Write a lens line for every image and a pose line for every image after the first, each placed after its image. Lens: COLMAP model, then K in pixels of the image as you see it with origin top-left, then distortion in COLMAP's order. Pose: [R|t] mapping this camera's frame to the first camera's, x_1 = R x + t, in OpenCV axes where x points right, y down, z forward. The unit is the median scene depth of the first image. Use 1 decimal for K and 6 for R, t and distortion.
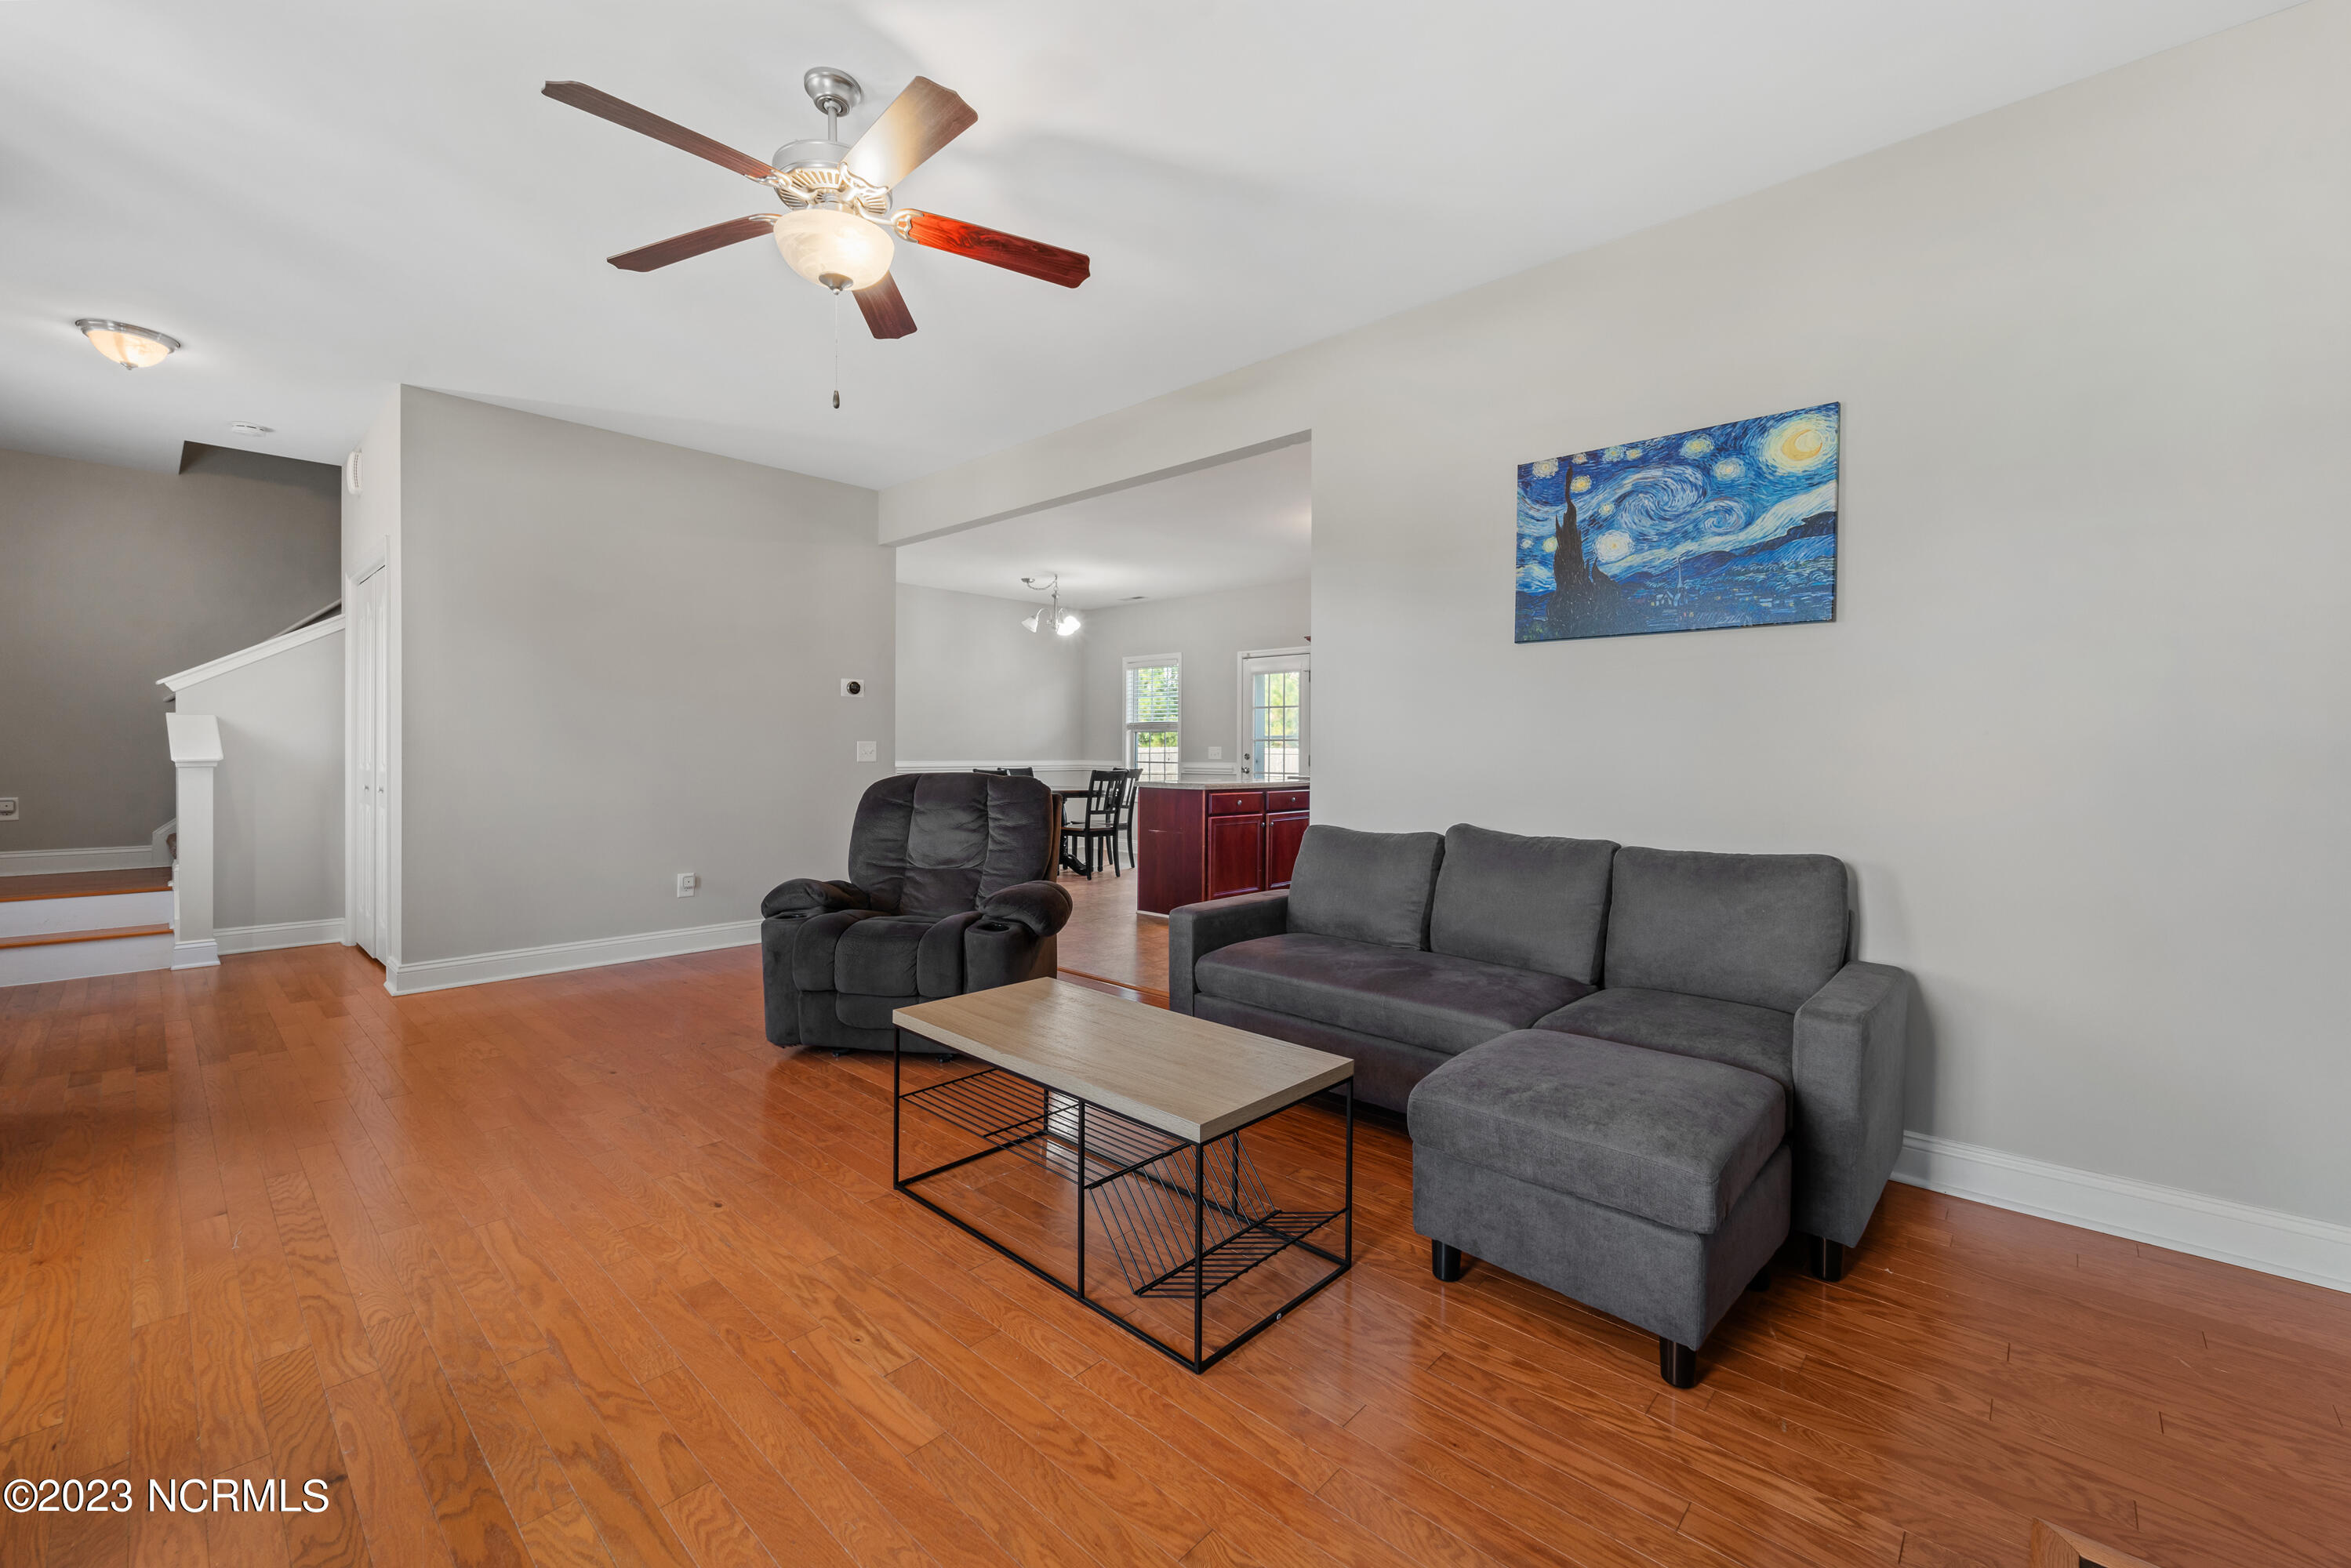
lens RADIAL K [[957.0, 0, 1178.2], [0, 957.0, 773.5], [0, 0, 1]] dist [0.000838, -0.000801]
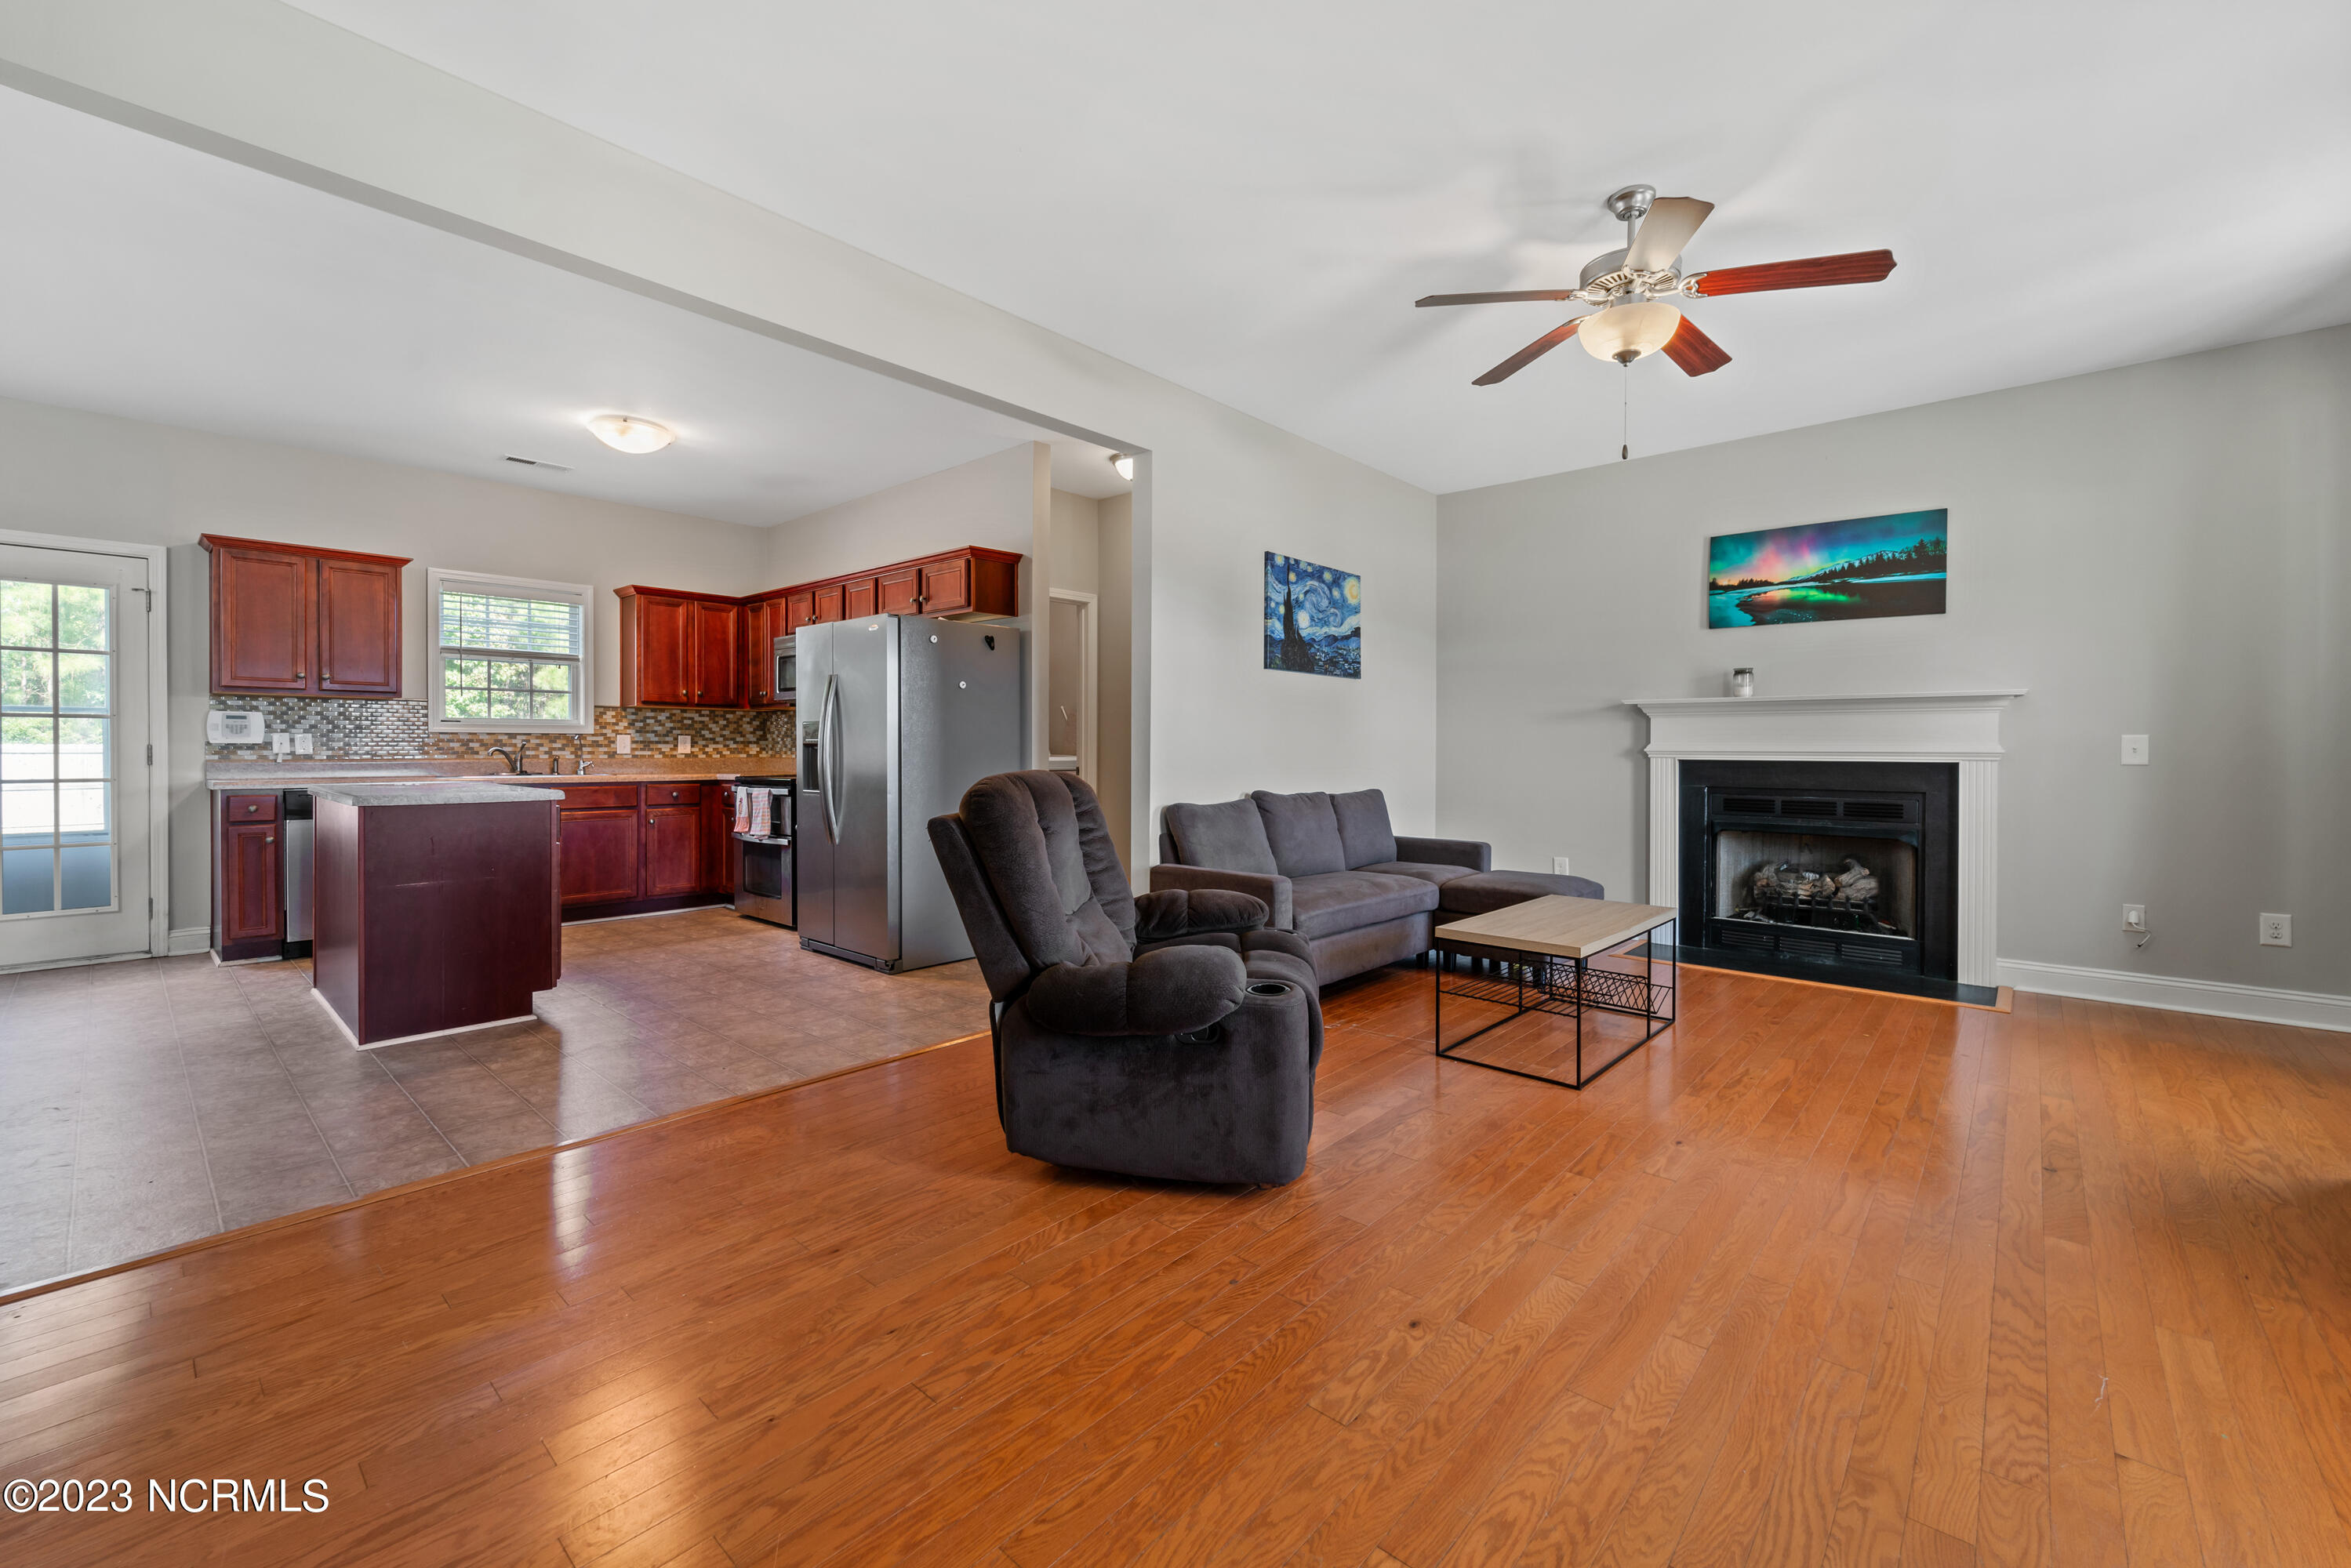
lens RADIAL K [[957.0, 0, 1177.1], [0, 957.0, 763.0], [0, 0, 1]] dist [0.000838, -0.000801]
pose [[-0.014998, -0.019986, 0.999688, -1.265619], [0.022484, 0.999541, 0.020320, -0.022544], [-0.999635, 0.022782, -0.014542, 1.273991]]
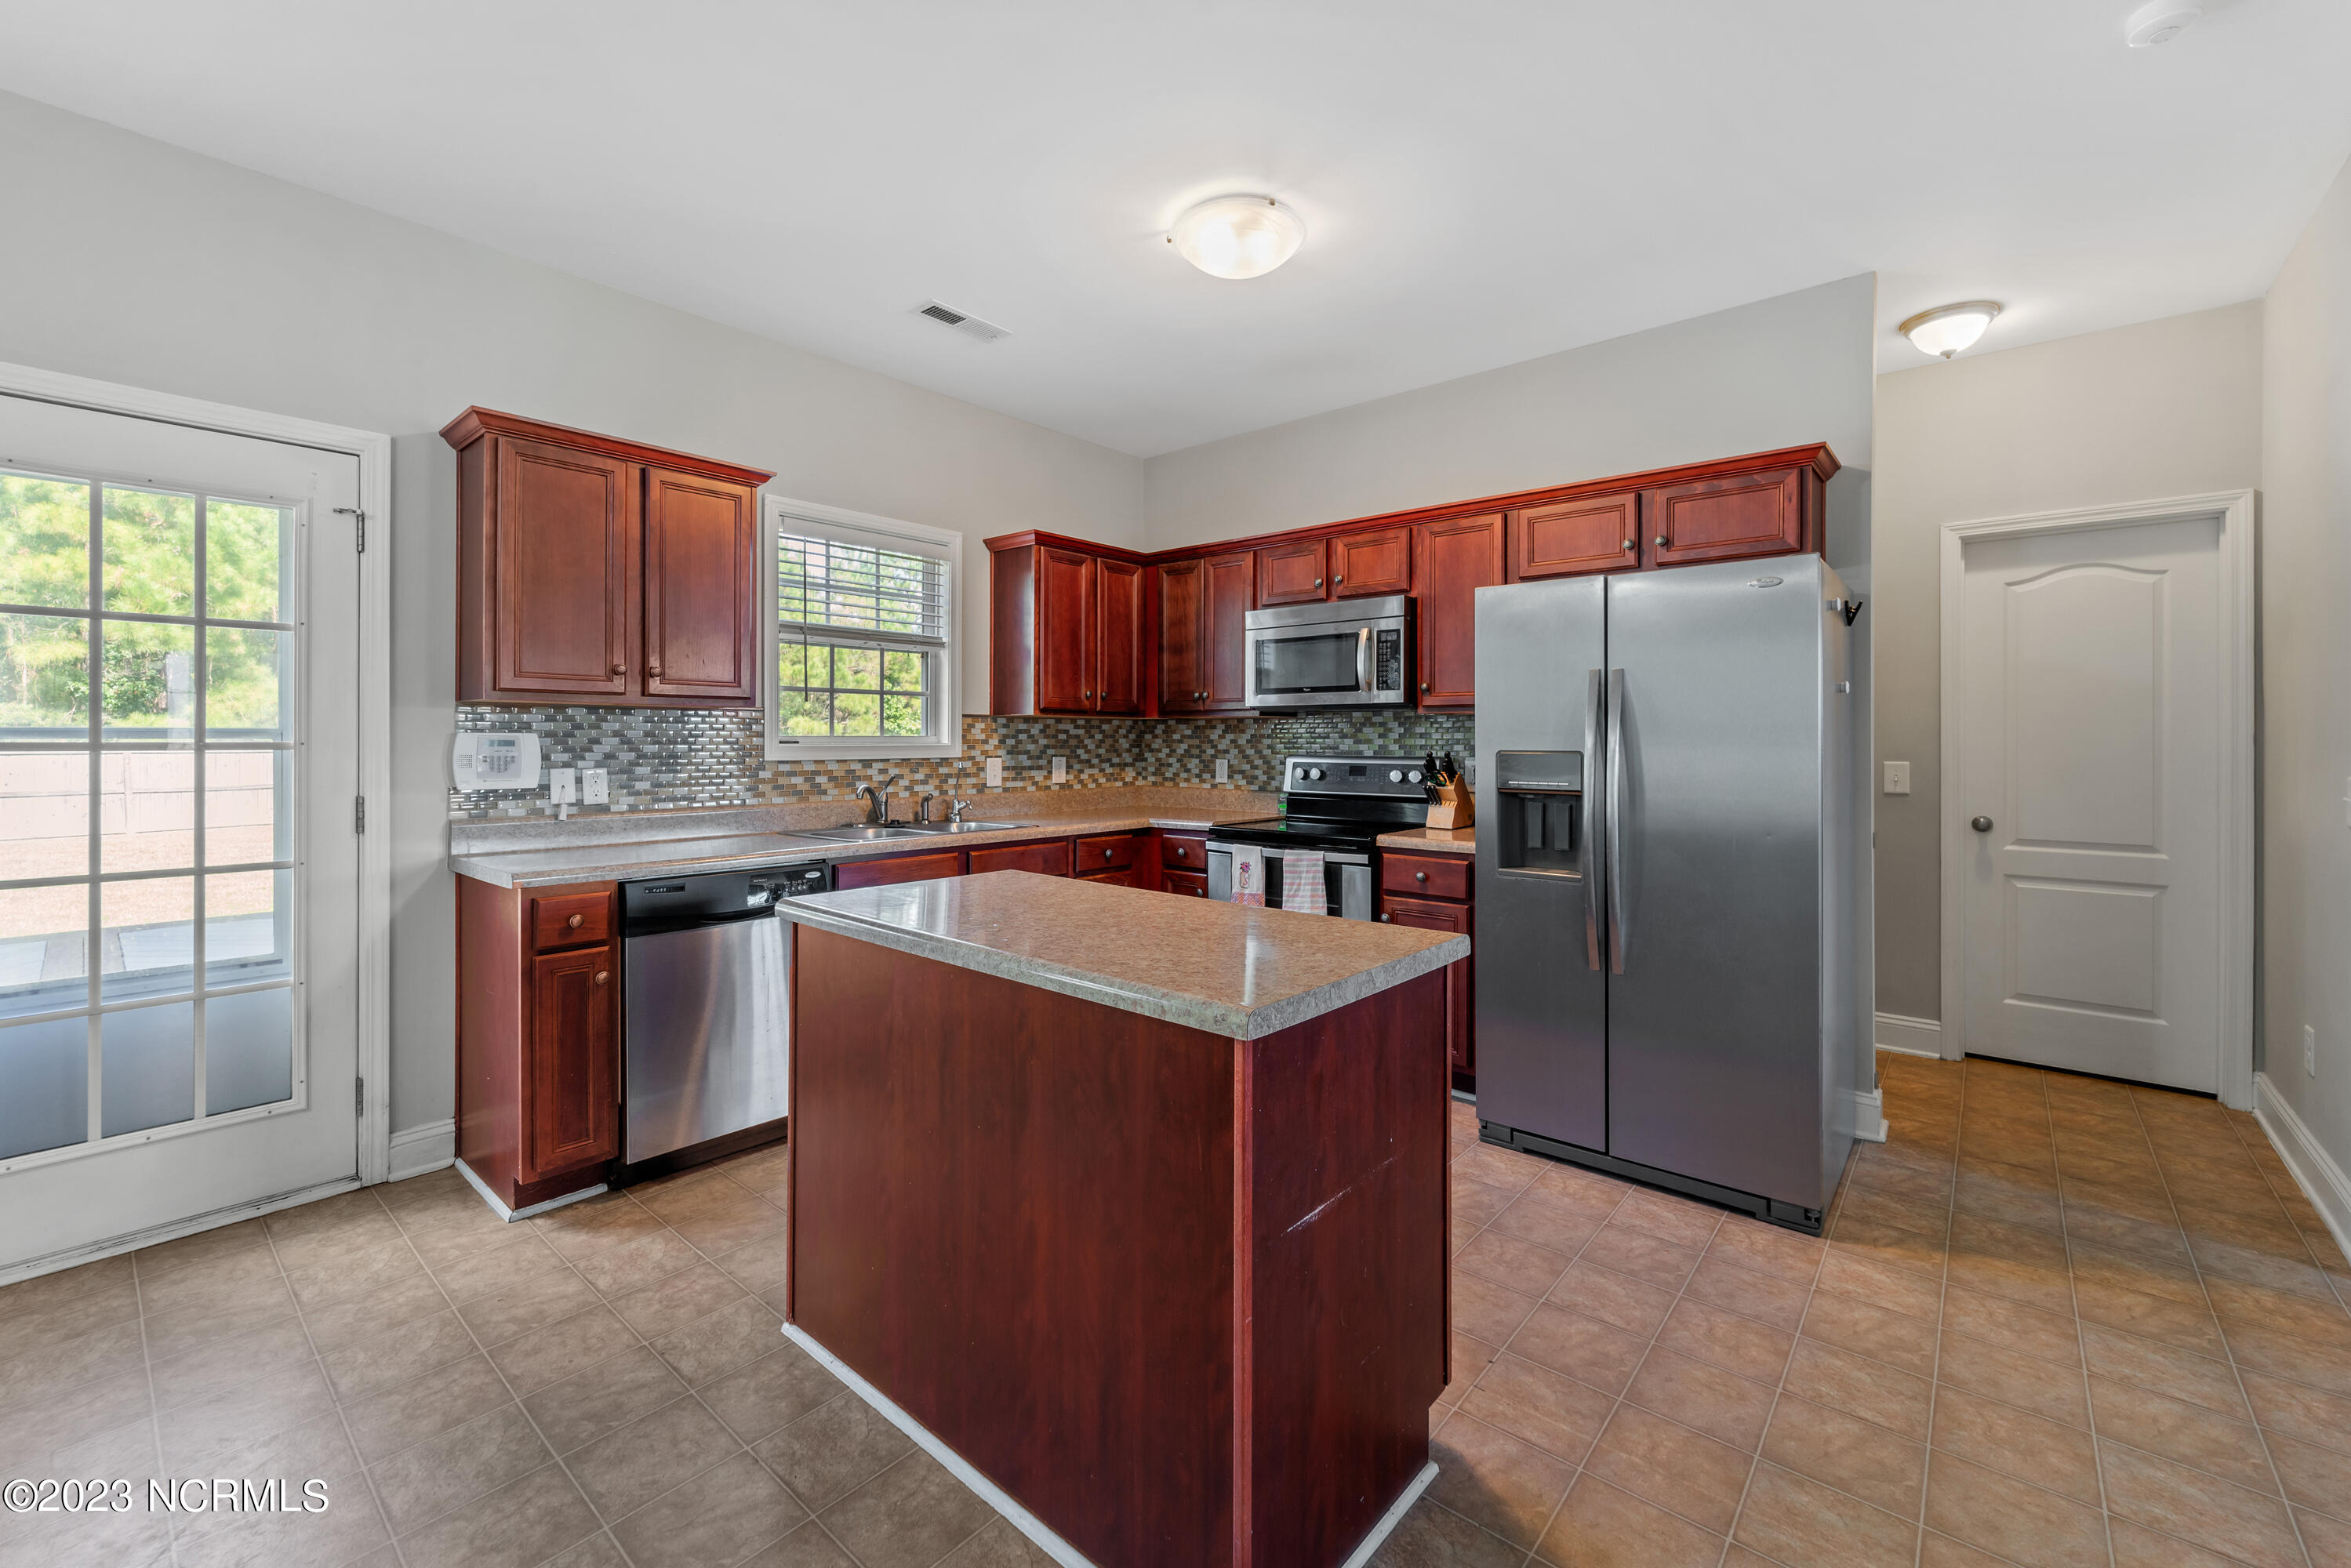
lens RADIAL K [[957.0, 0, 1175.6], [0, 957.0, 744.9], [0, 0, 1]] dist [0.000838, -0.000801]
pose [[-0.040213, -0.012290, 0.999116, -0.531391], [0.021878, 0.999674, 0.013177, -0.102426], [-0.998952, 0.022388, -0.039931, 2.271267]]
